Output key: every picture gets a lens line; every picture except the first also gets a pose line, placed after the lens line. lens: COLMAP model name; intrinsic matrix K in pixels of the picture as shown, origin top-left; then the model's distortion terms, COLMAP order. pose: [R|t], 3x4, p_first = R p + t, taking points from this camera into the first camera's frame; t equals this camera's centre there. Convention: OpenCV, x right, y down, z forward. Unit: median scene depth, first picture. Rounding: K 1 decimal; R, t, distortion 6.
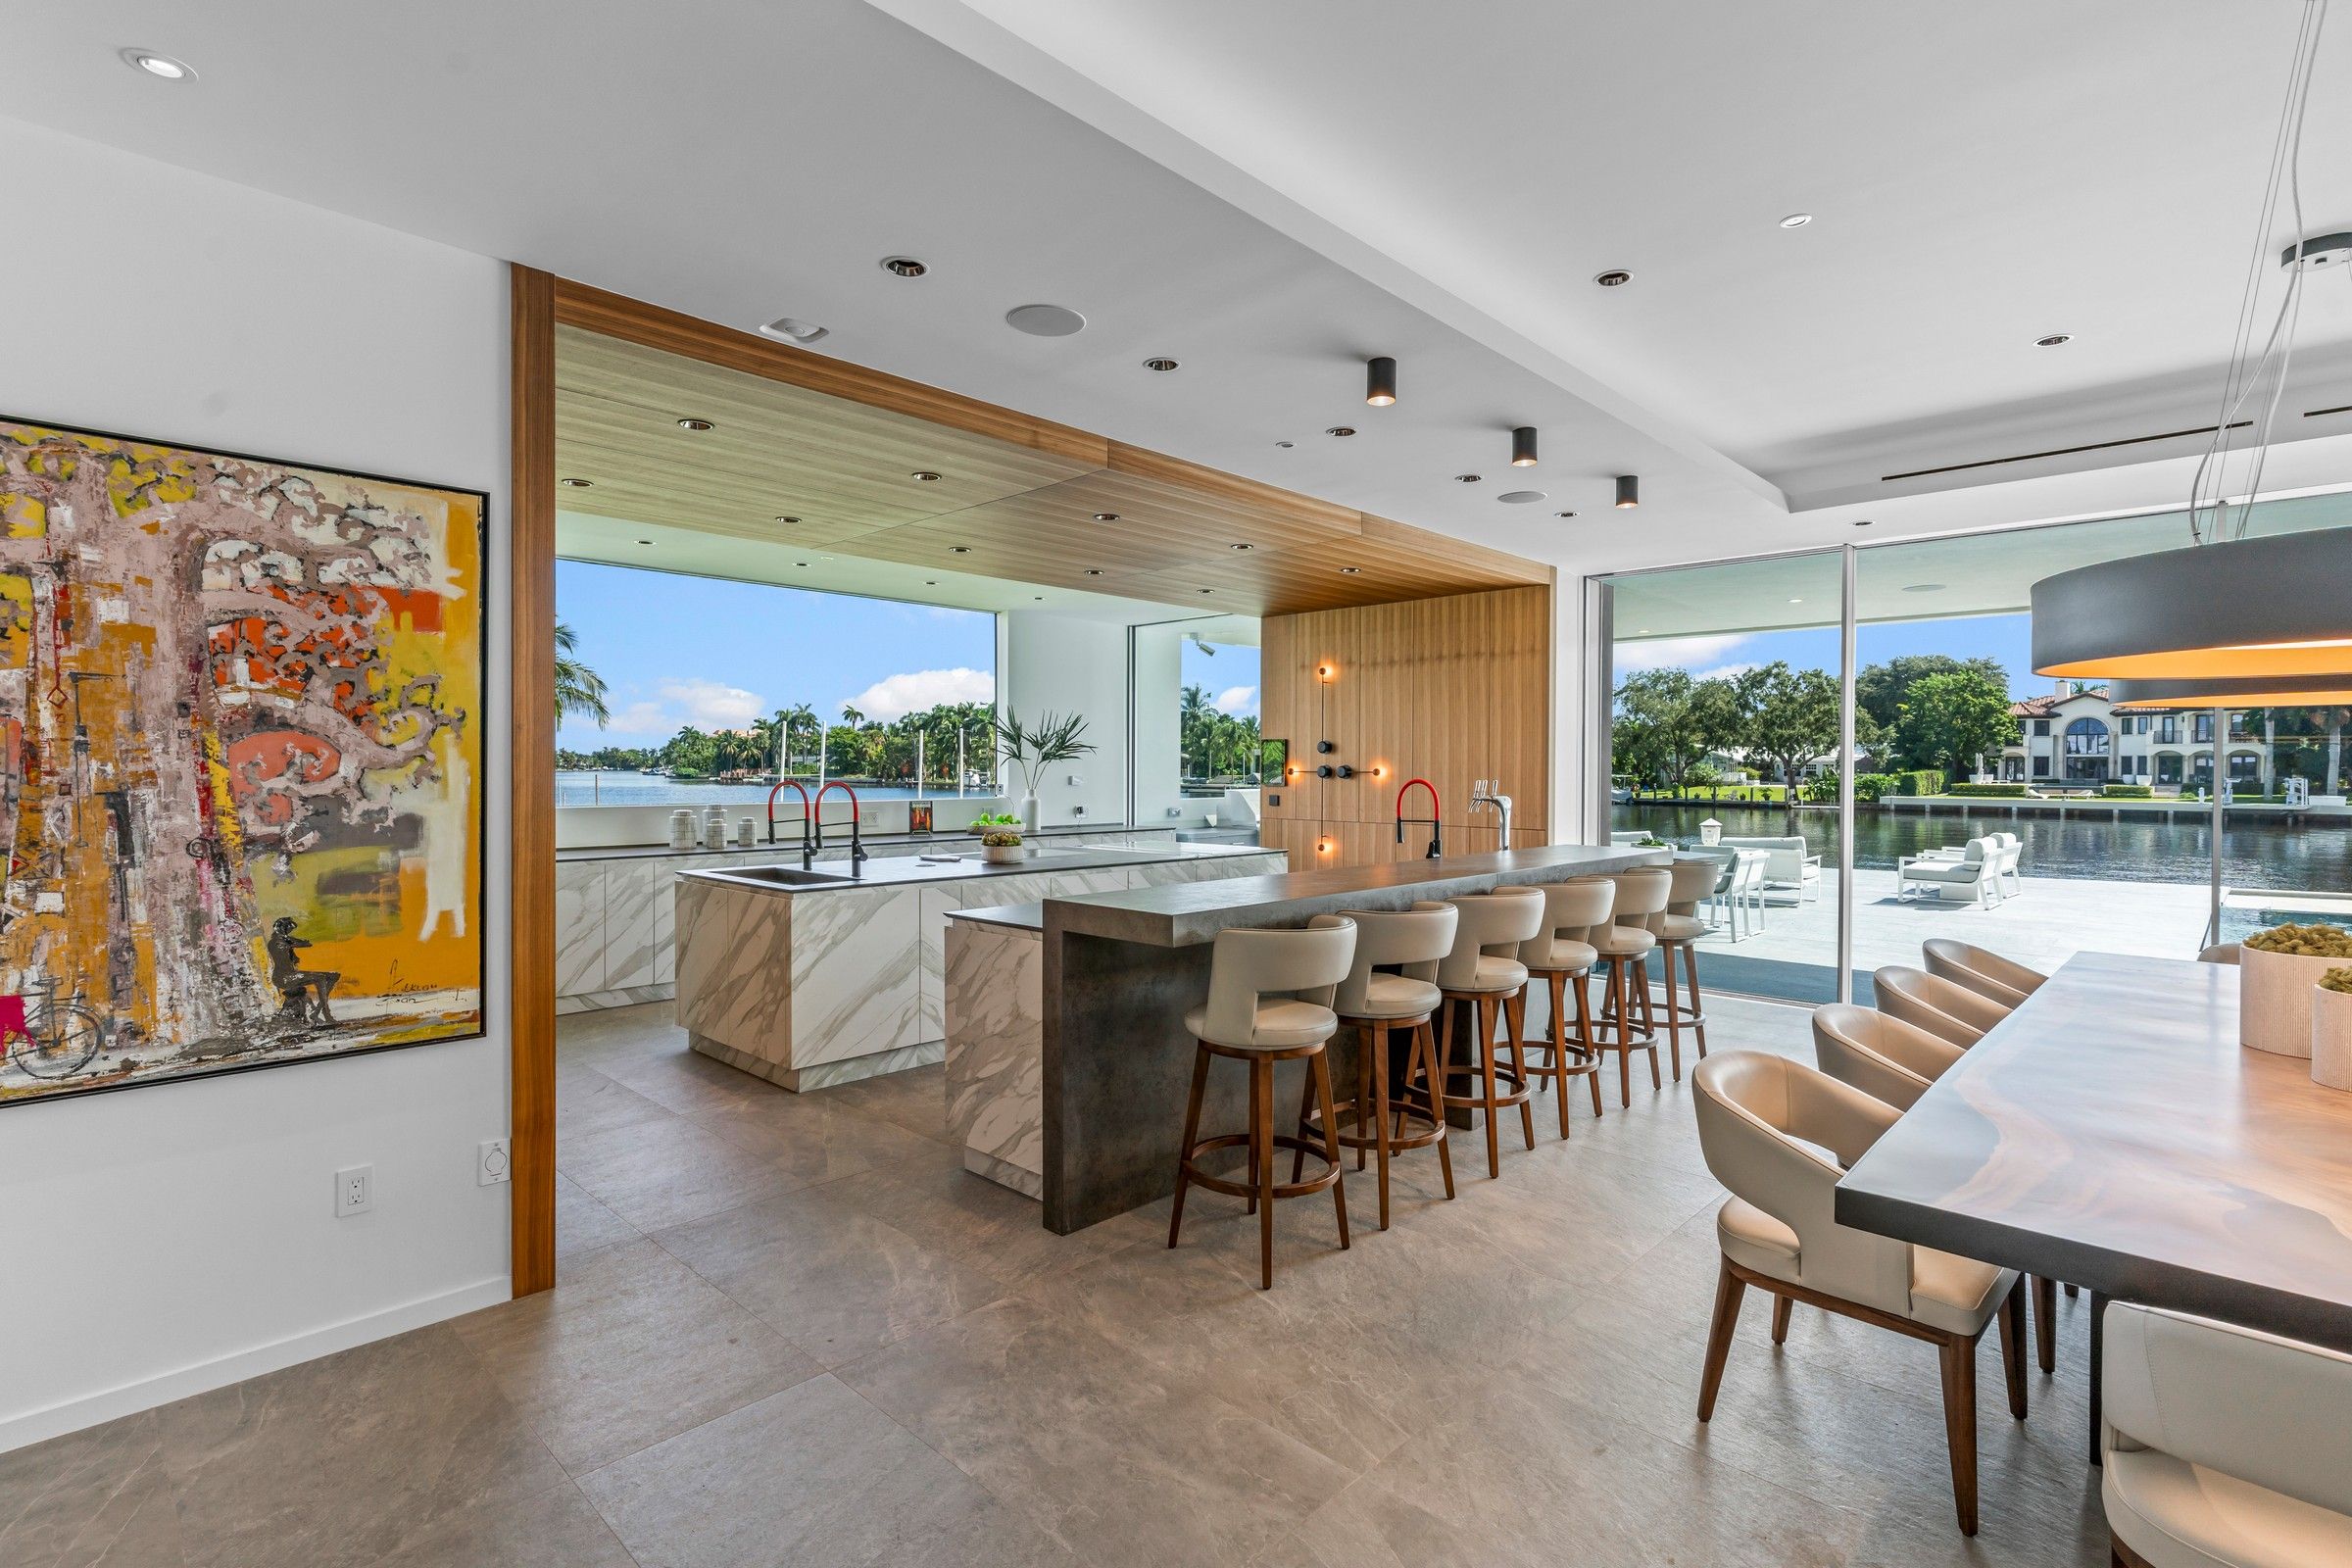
lens RADIAL K [[1114.0, 0, 1172.2], [0, 1114.0, 779.6], [0, 0, 1]] dist [0.004169, -0.000215]
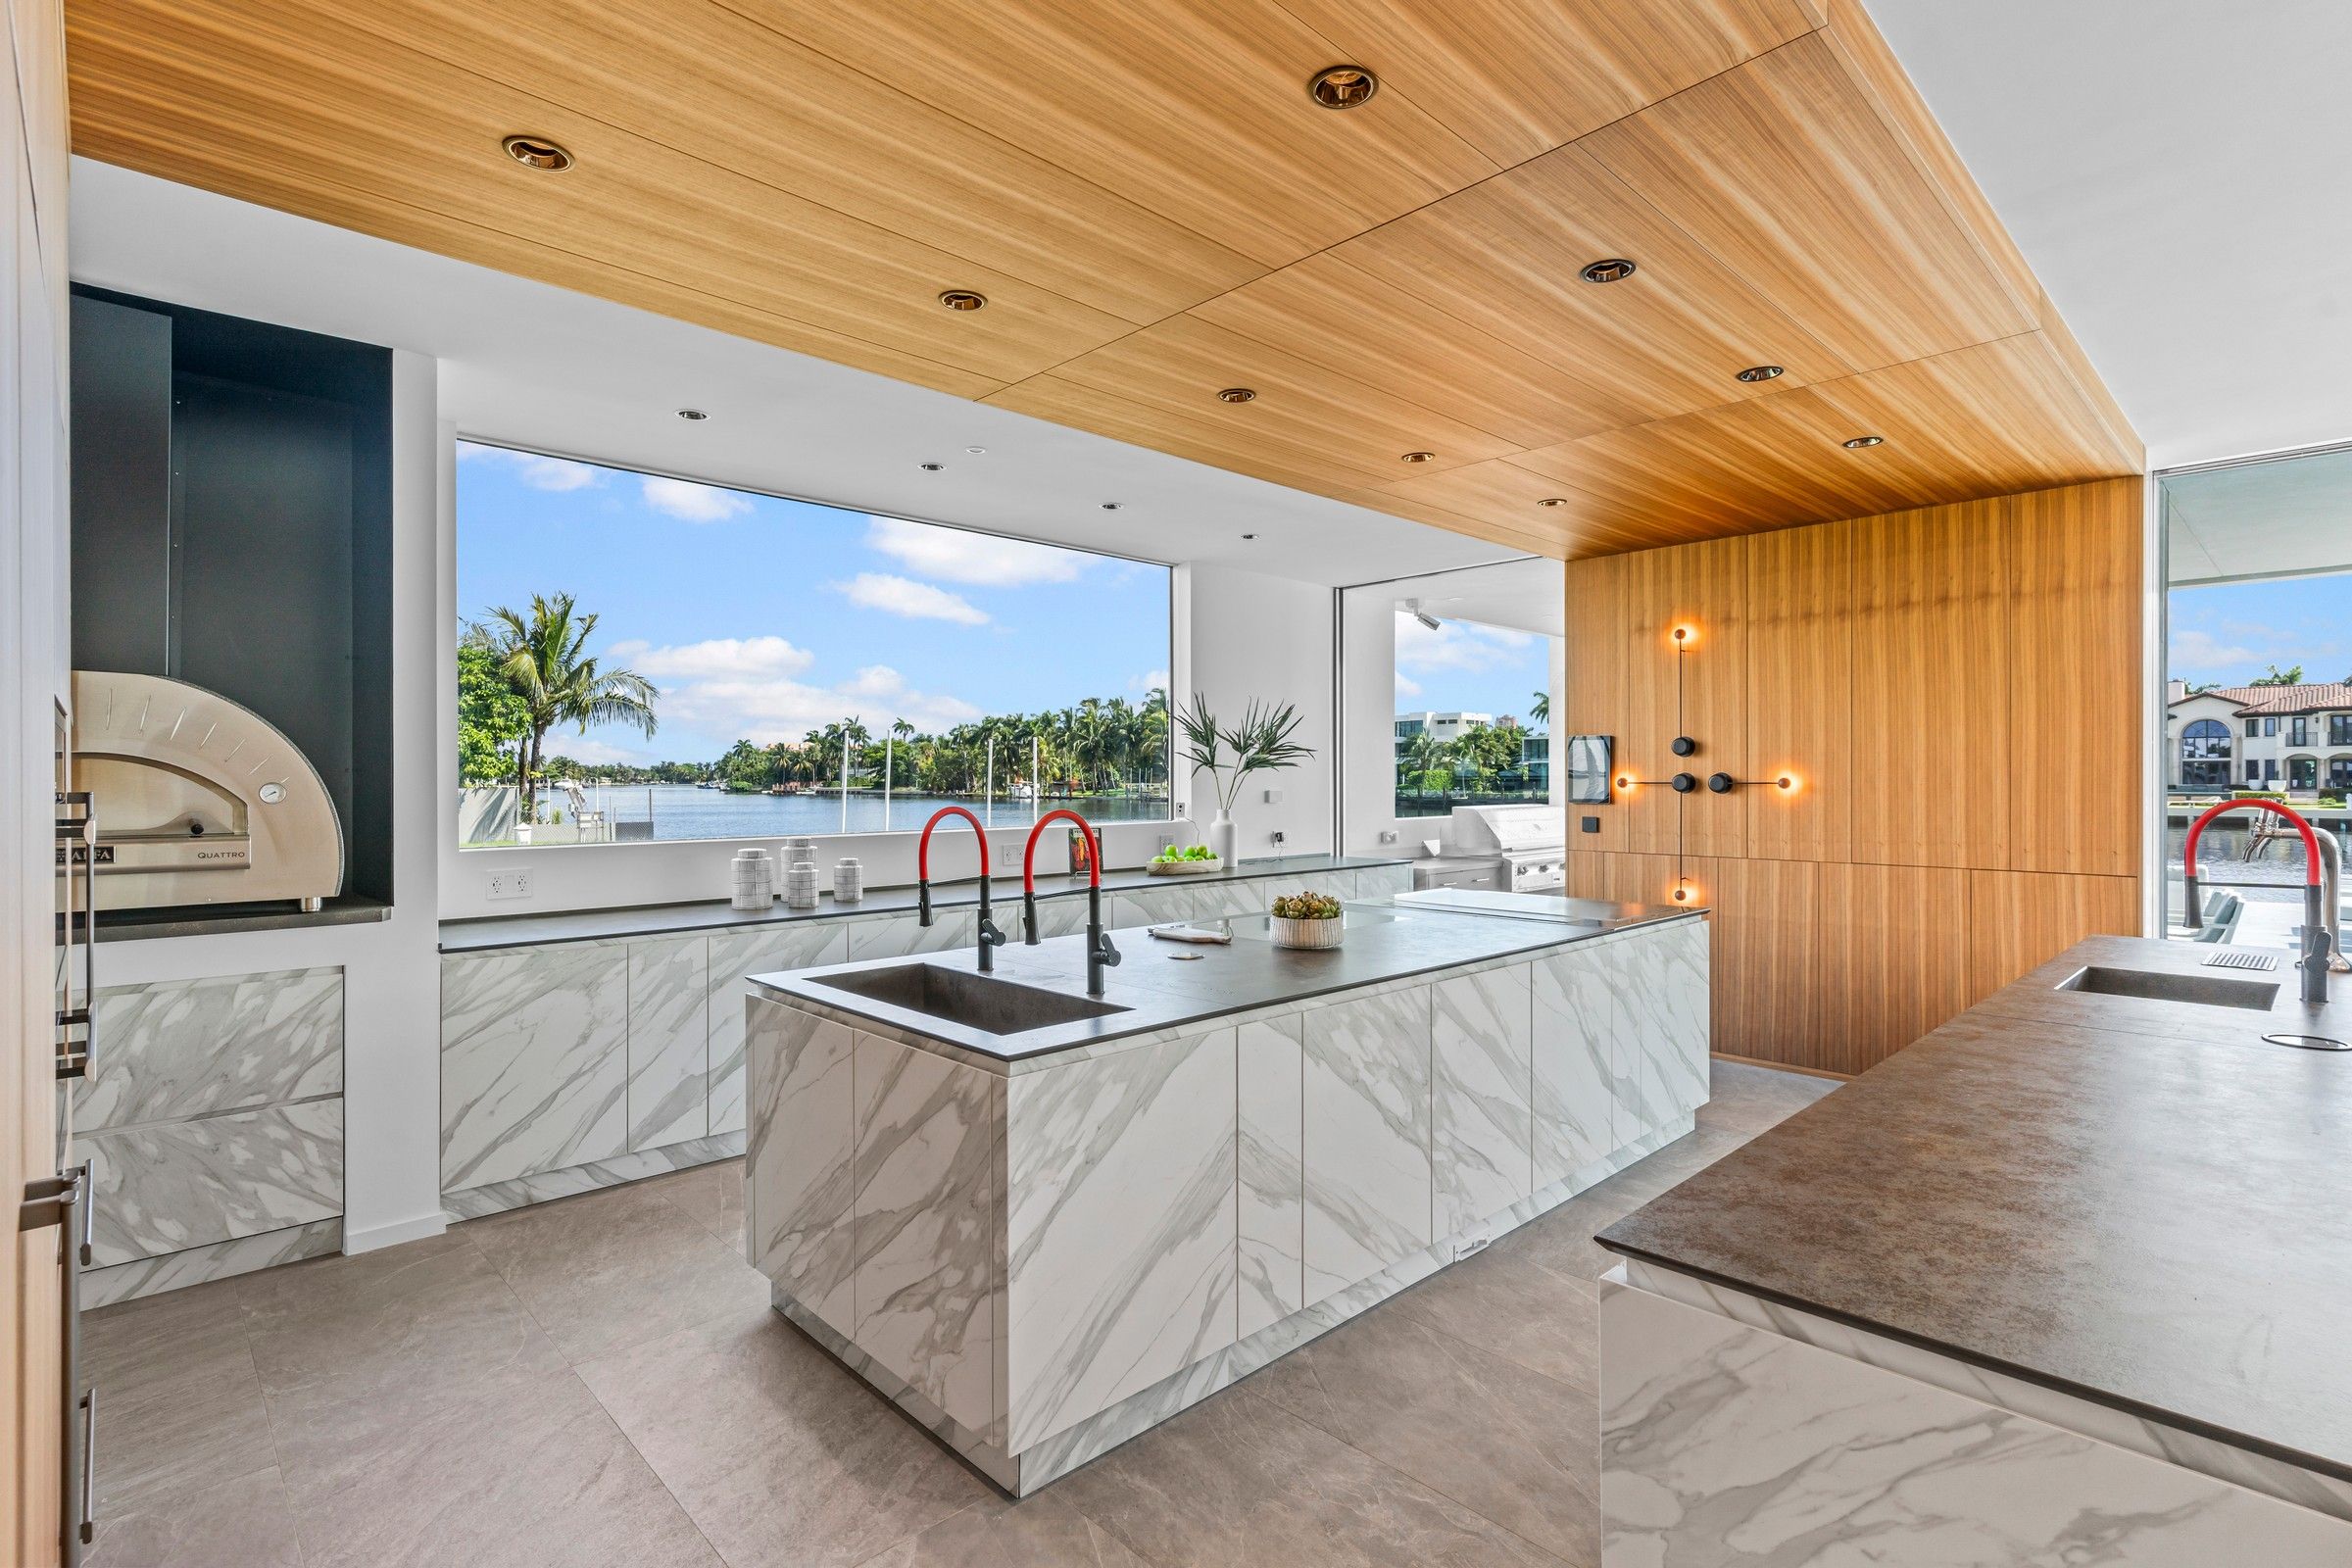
lens RADIAL K [[1114.0, 0, 1172.2], [0, 1114.0, 779.6], [0, 0, 1]] dist [0.004169, -0.000215]
pose [[0.999137, -0.005738, -0.041145, -0.145086], [0.005342, 0.999938, -0.009739, -0.004053], [0.041199, 0.009511, 0.999106, 0.313515]]
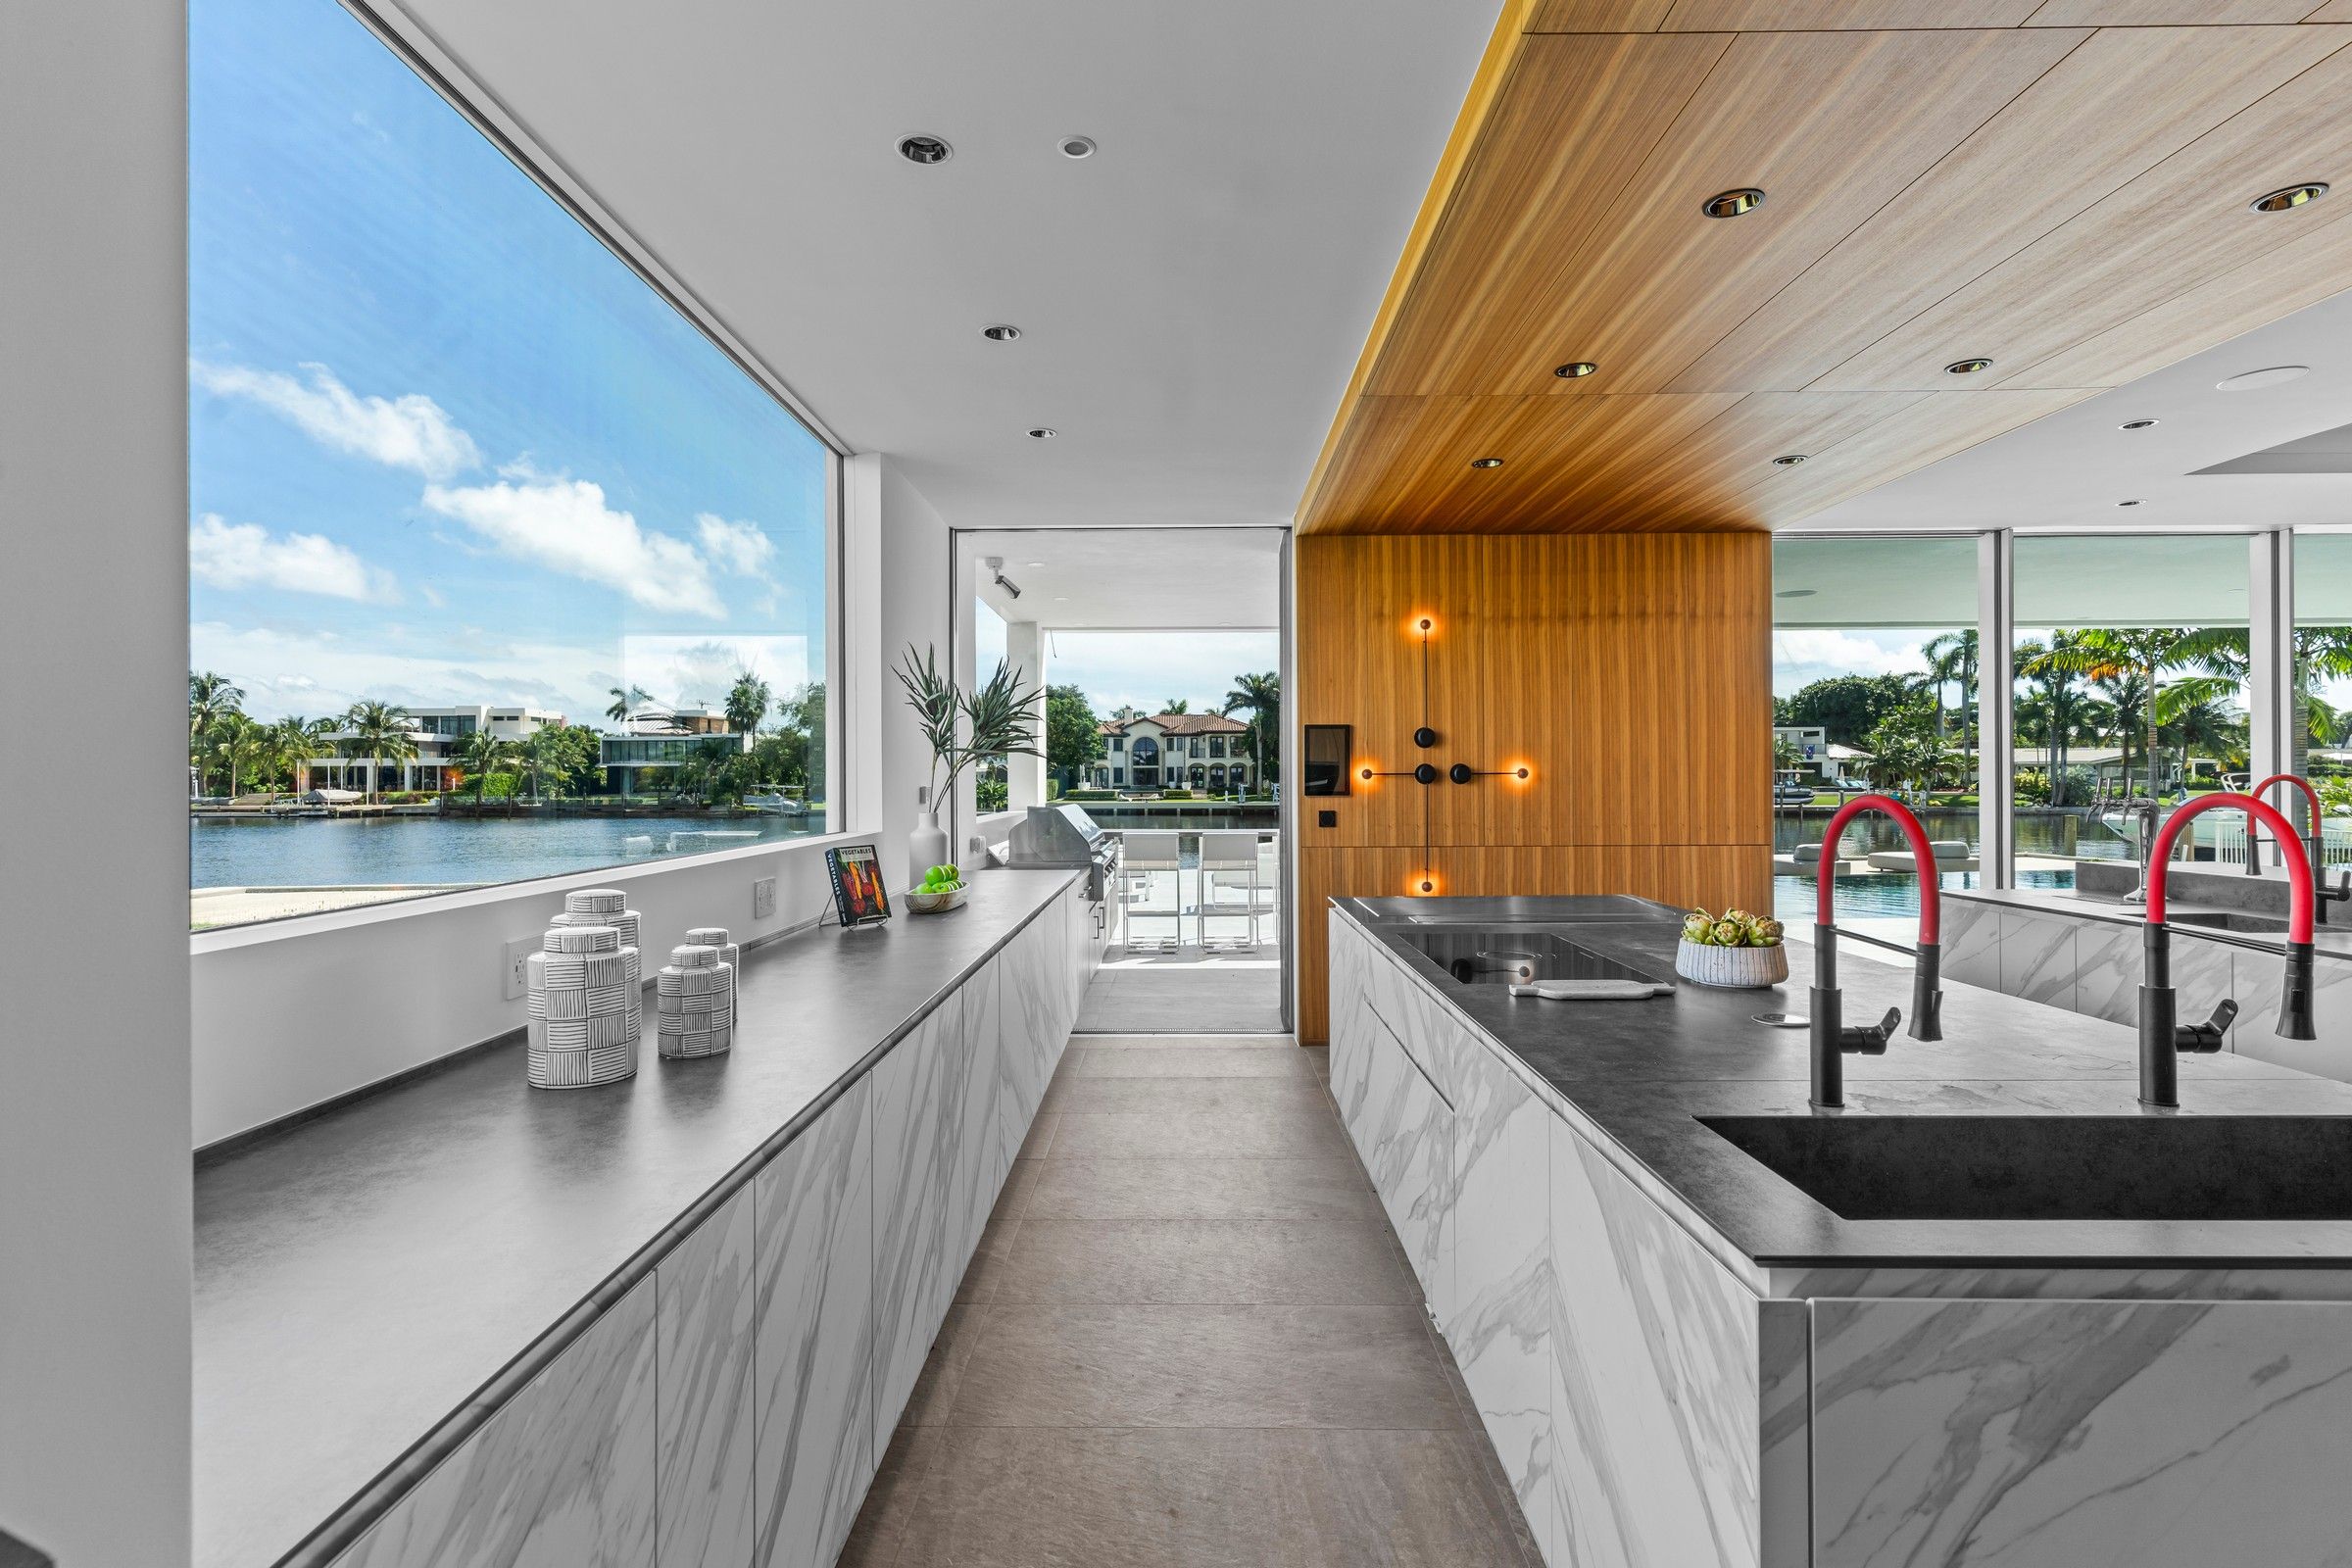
lens RADIAL K [[1114.0, 0, 1172.2], [0, 1114.0, 779.6], [0, 0, 1]] dist [0.004169, -0.000215]
pose [[0.728211, -0.007487, 0.685312, -0.438414], [0.014955, 0.999876, -0.004968, -0.002365], [-0.685189, 0.013867, 0.728233, 0.615566]]
